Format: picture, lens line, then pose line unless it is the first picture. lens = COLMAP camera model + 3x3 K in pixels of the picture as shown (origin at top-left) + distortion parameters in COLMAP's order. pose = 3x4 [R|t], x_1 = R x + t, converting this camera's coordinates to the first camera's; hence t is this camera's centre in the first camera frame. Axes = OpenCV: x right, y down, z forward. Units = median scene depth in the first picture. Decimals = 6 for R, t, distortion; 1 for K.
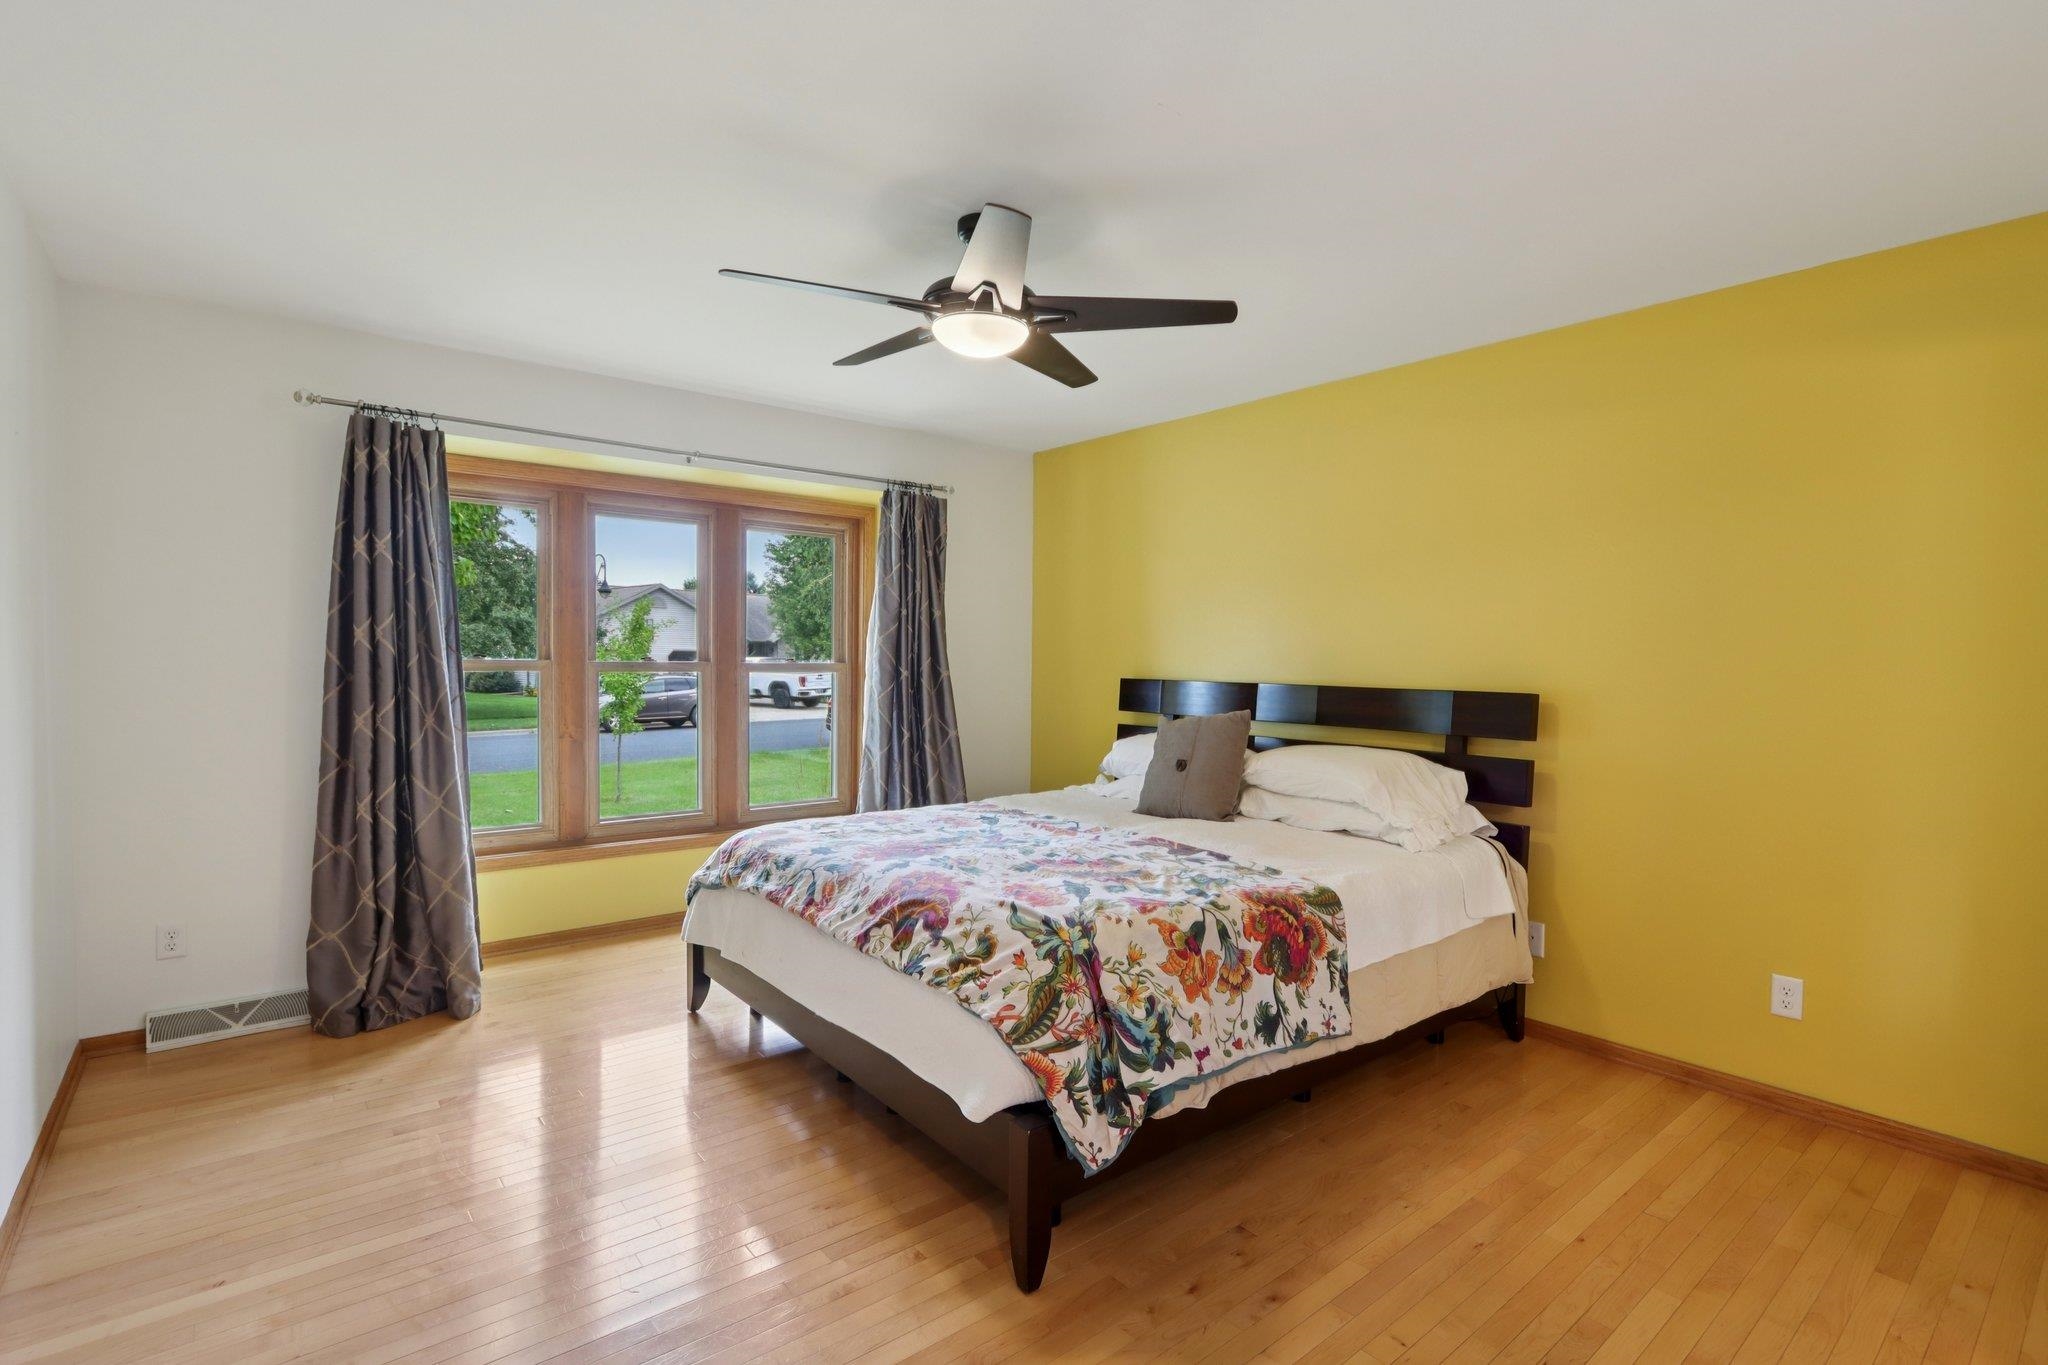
lens RADIAL K [[950.2, 0, 1023.9], [0, 950.2, 685.1], [0, 0, 1]] dist [-0.013171, 0.001574]
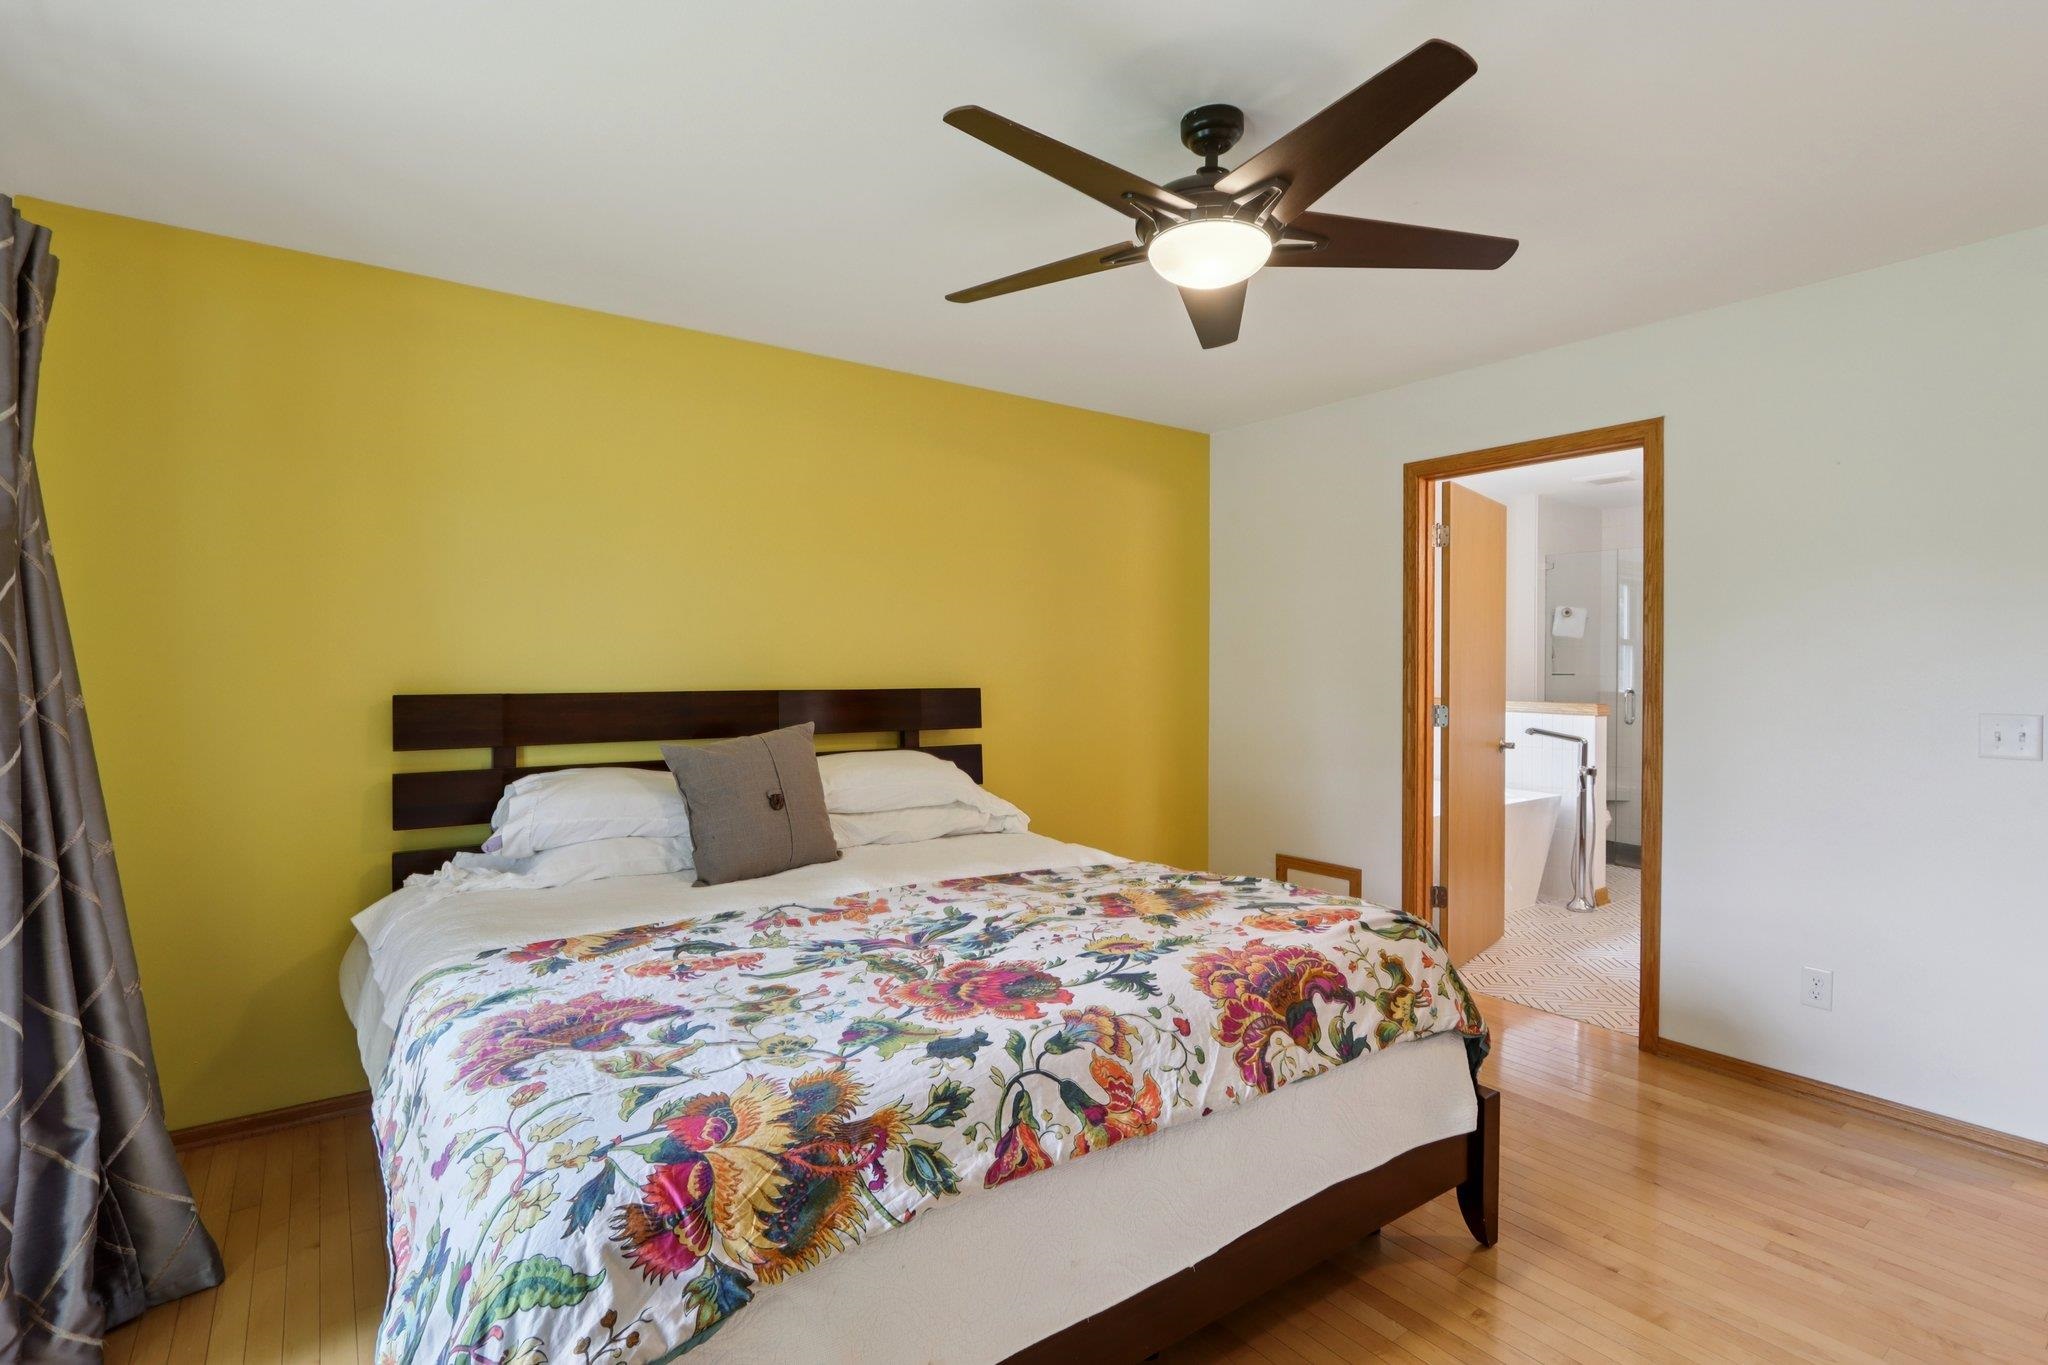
lens RADIAL K [[950.2, 0, 1027.0], [0, 950.2, 668.7], [0, 0, 1]] dist [-0.013171, 0.001574]
pose [[0.071848, -0.015112, 0.997301, -0.918973], [0.027741, 0.999529, 0.013147, -0.042000], [-0.997030, 0.026722, 0.072234, 1.188386]]
